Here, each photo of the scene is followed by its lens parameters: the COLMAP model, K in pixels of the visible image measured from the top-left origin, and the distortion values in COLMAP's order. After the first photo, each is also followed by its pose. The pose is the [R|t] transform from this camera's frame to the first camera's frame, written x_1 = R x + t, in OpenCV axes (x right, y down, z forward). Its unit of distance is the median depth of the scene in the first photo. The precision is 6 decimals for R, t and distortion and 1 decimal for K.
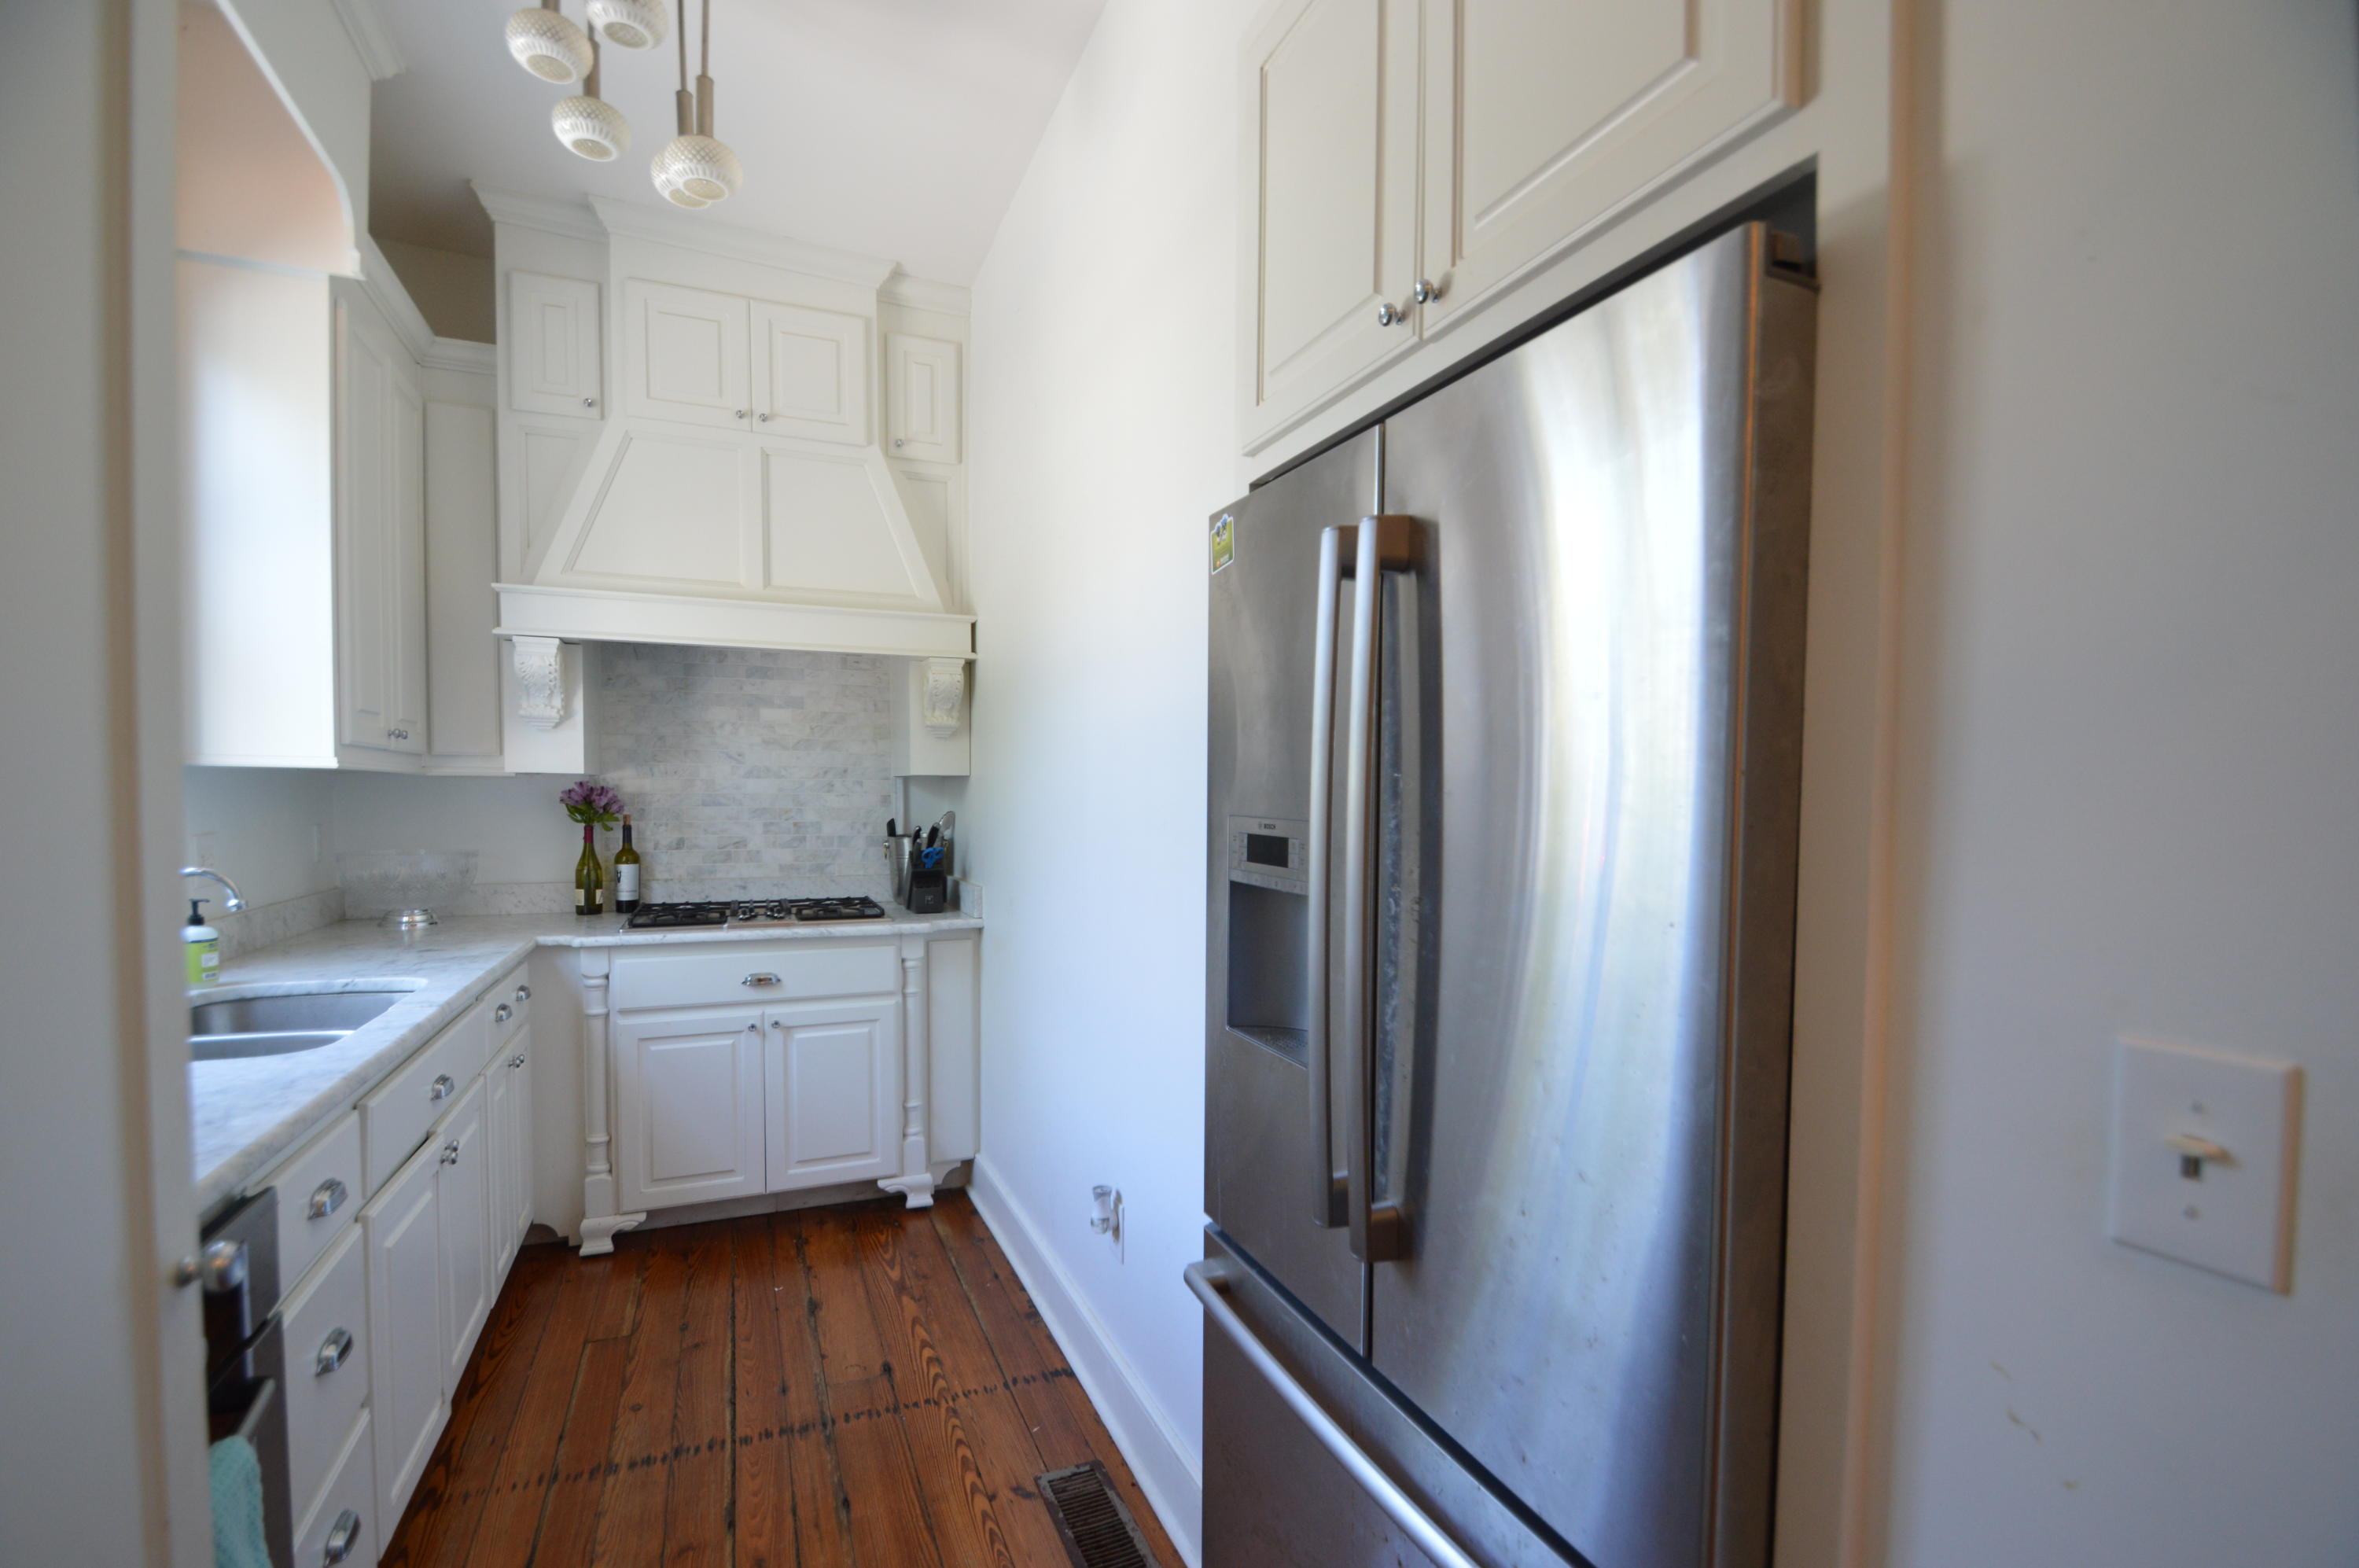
lens RADIAL K [[1033.4, 0, 1167.2], [0, 1033.4, 842.6], [0, 0, 1]] dist [0.008704, -0.013064]
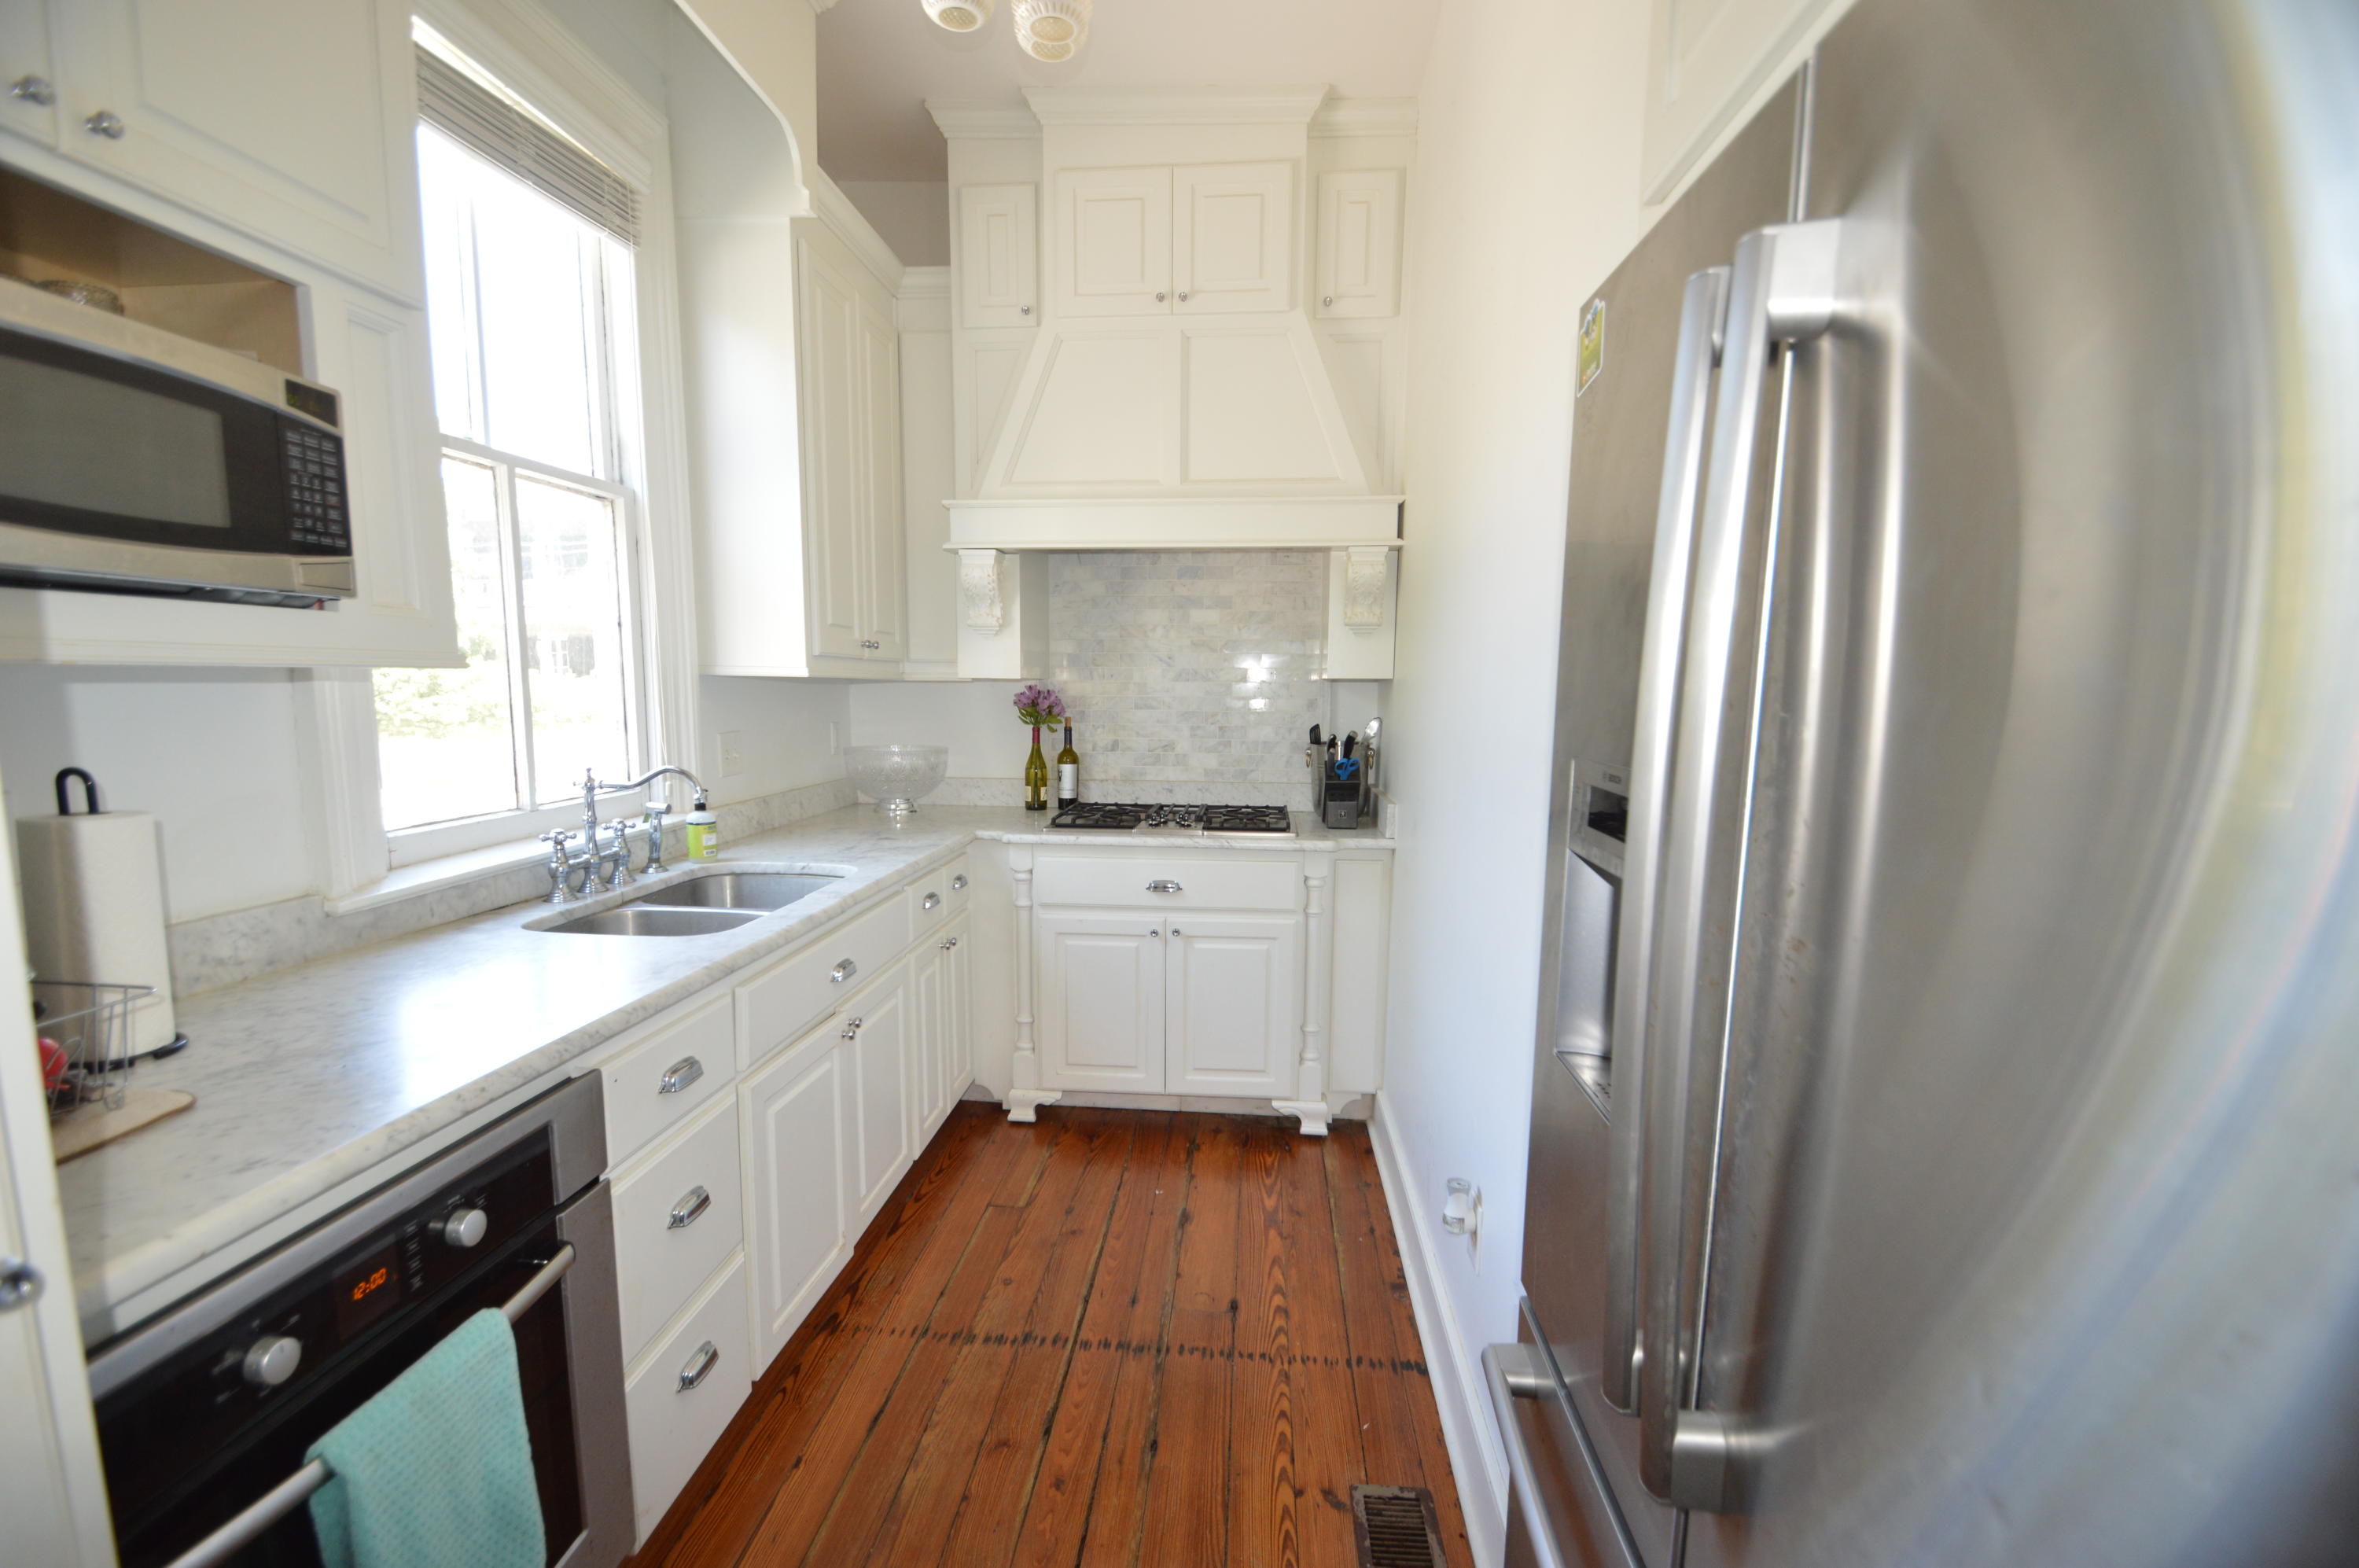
lens RADIAL K [[1033.4, 0, 1170.6], [0, 1033.4, 838.8], [0, 0, 1]] dist [0.008704, -0.013064]
pose [[0.886258, 0.069784, -0.457905, 0.060960], [-0.024804, 0.994318, 0.103525, -0.015395], [0.462527, -0.080392, 0.882953, 0.112532]]
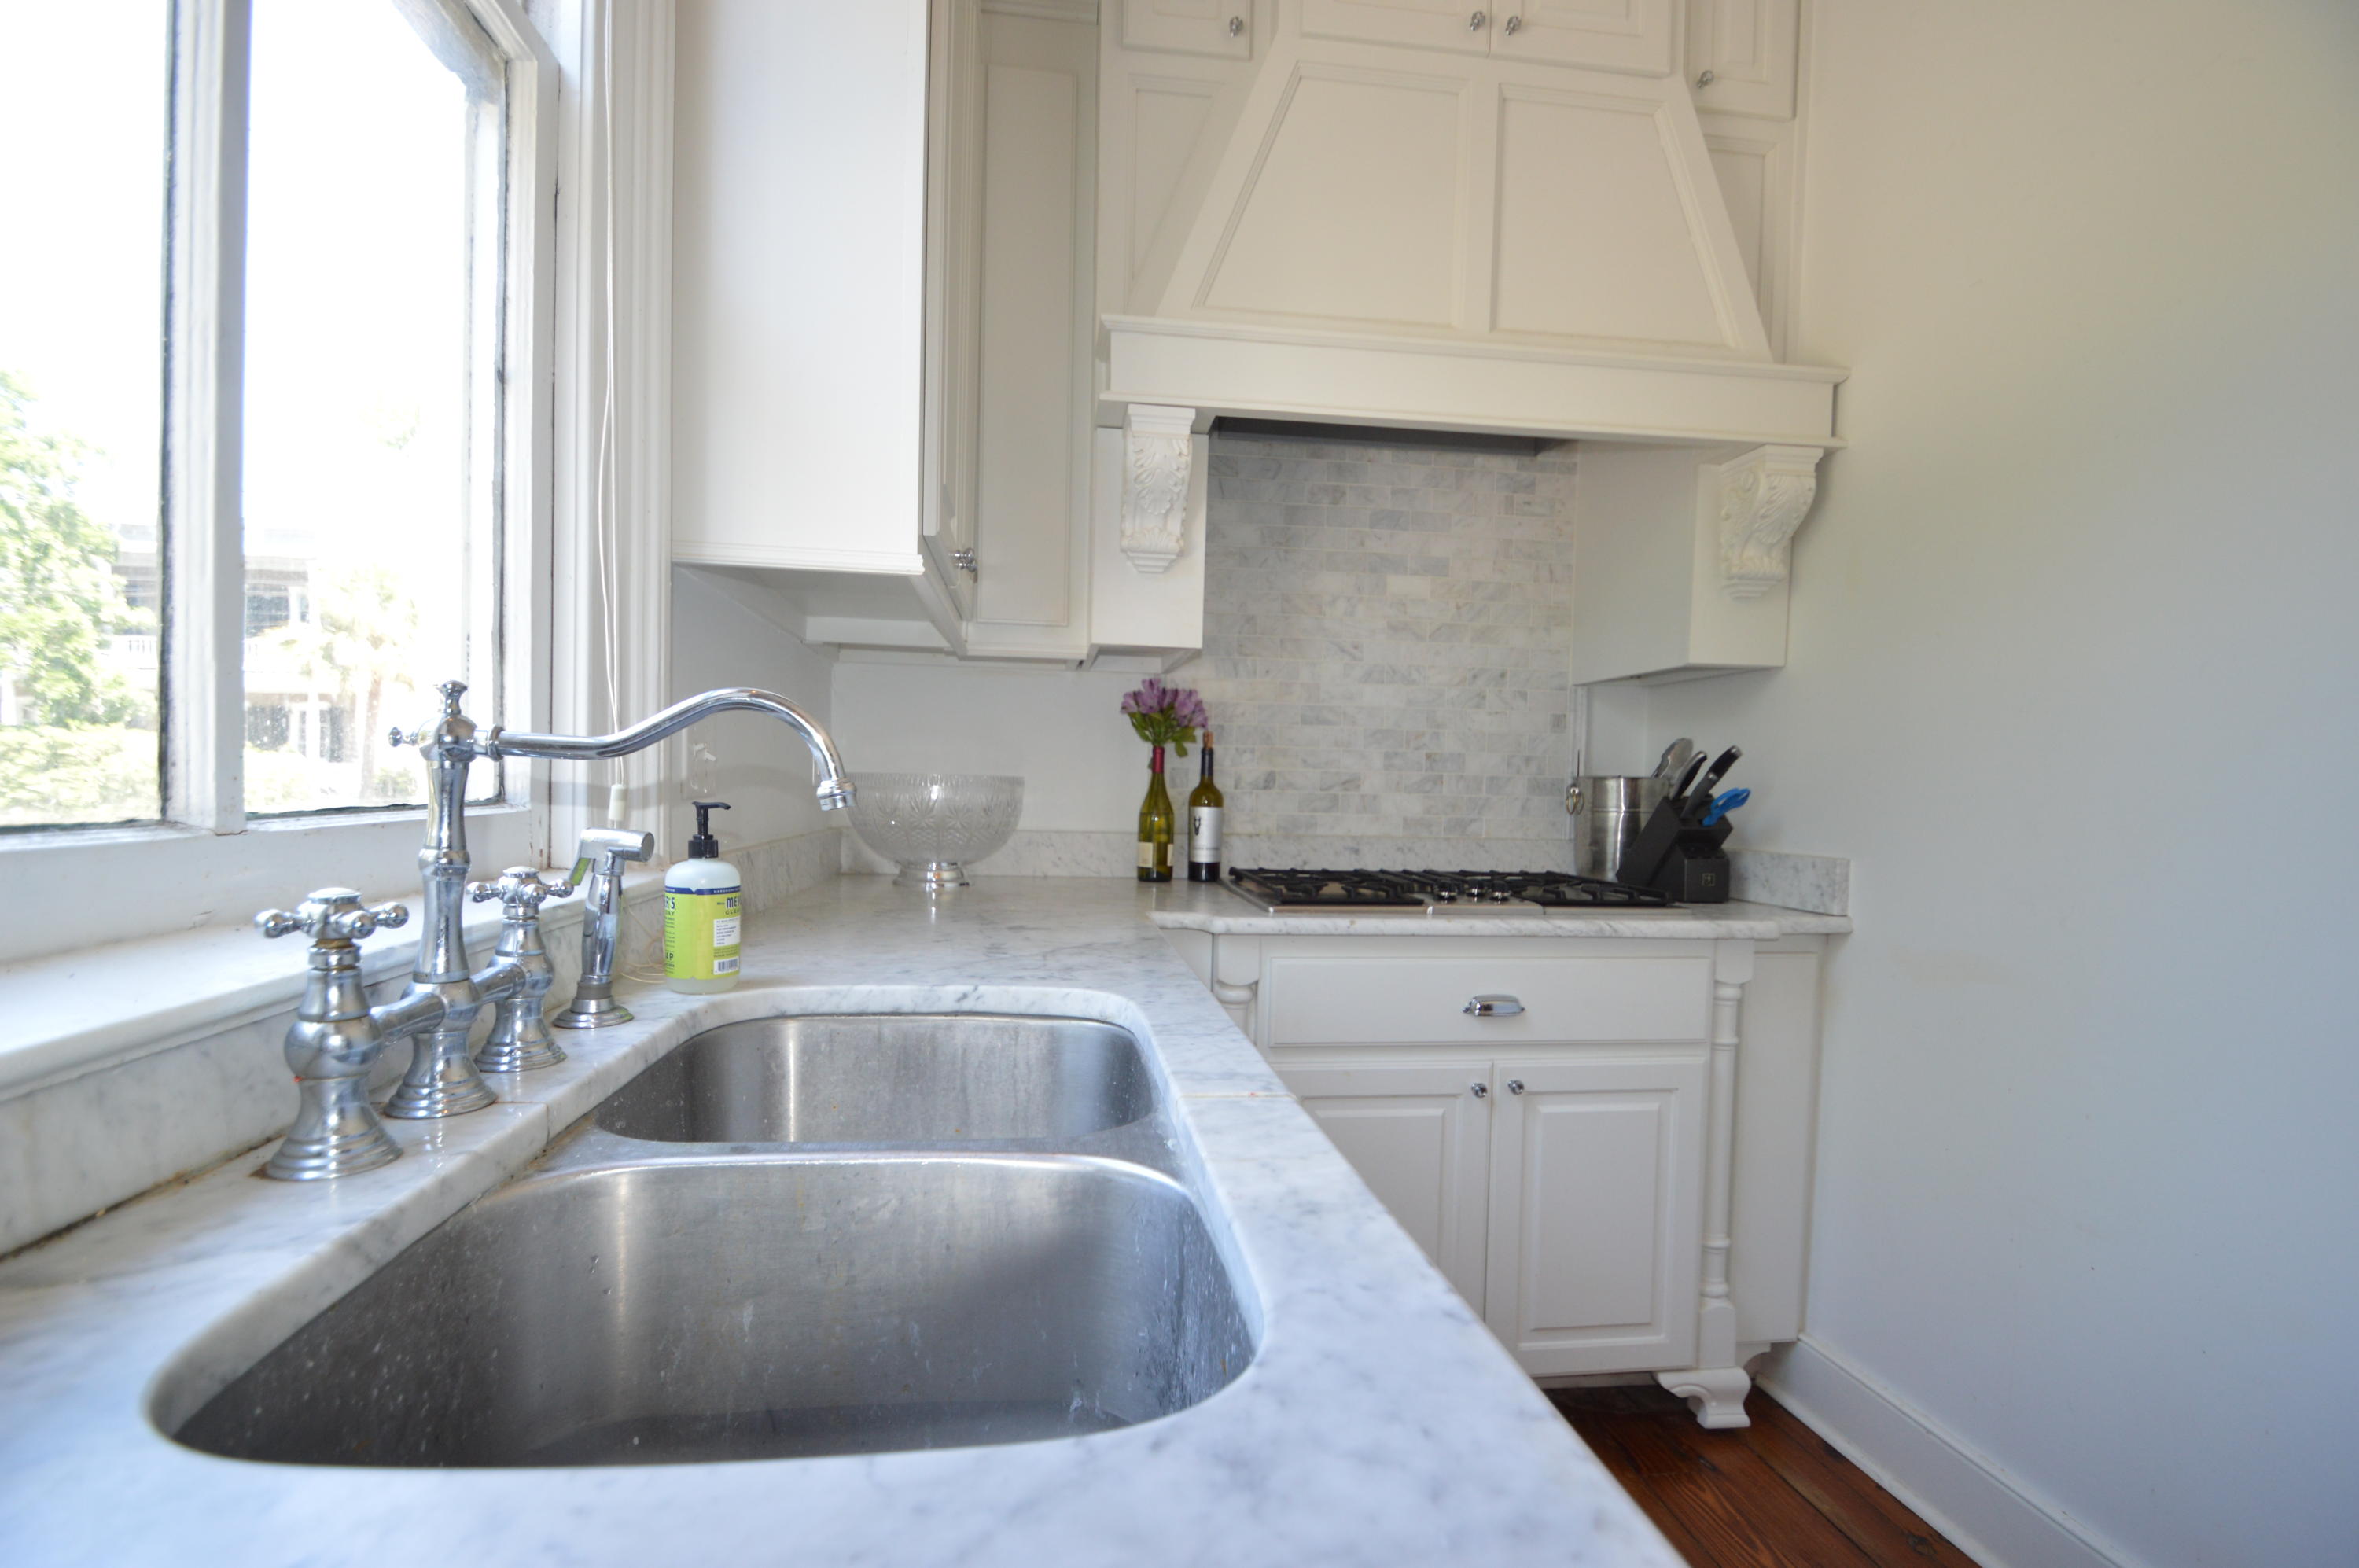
lens RADIAL K [[1033.4, 0, 1163.5], [0, 1033.4, 839.1], [0, 0, 1]] dist [0.008704, -0.013064]
pose [[0.961990, 0.027889, -0.271656, -0.375931], [-0.027839, 0.999604, 0.004039, 0.039587], [0.271662, 0.003677, 0.962386, 0.367803]]
